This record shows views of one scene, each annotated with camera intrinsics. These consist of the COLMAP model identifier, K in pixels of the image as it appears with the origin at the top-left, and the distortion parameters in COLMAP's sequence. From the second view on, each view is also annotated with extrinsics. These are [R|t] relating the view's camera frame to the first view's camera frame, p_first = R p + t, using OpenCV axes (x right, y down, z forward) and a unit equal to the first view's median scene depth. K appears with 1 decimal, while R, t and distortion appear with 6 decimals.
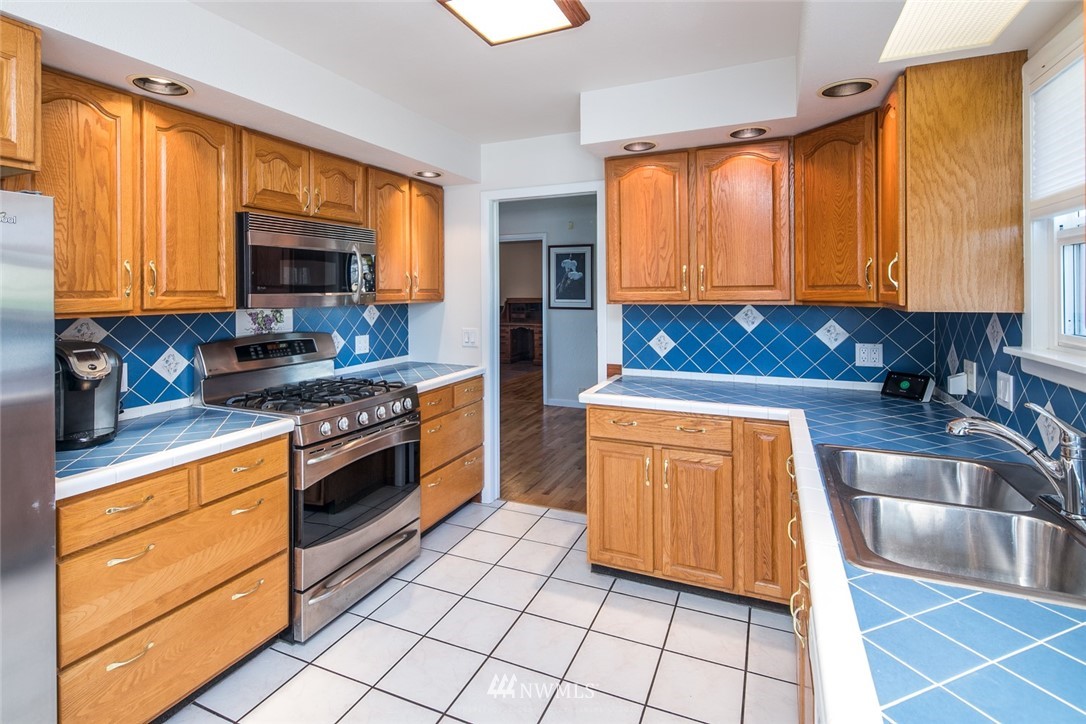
lens RADIAL K [[523.3, 0, 539.5], [0, 523.3, 274.0], [0, 0, 1]] dist [-0.000579, -0.001392]
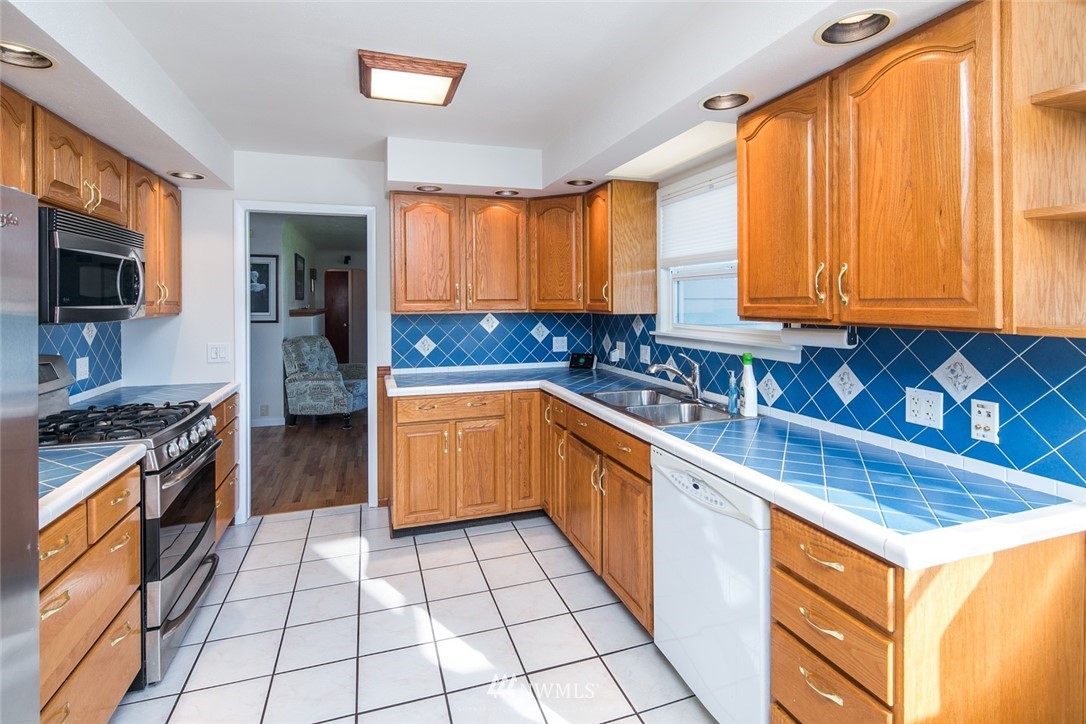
lens RADIAL K [[523.3, 0, 539.5], [0, 523.3, 274.0], [0, 0, 1]] dist [-0.000579, -0.001392]
pose [[0.741417, 0.036708, 0.670039, -0.474775], [-0.020519, 0.999276, -0.032040, -0.002687], [-0.670730, 0.010007, 0.741634, -0.117562]]
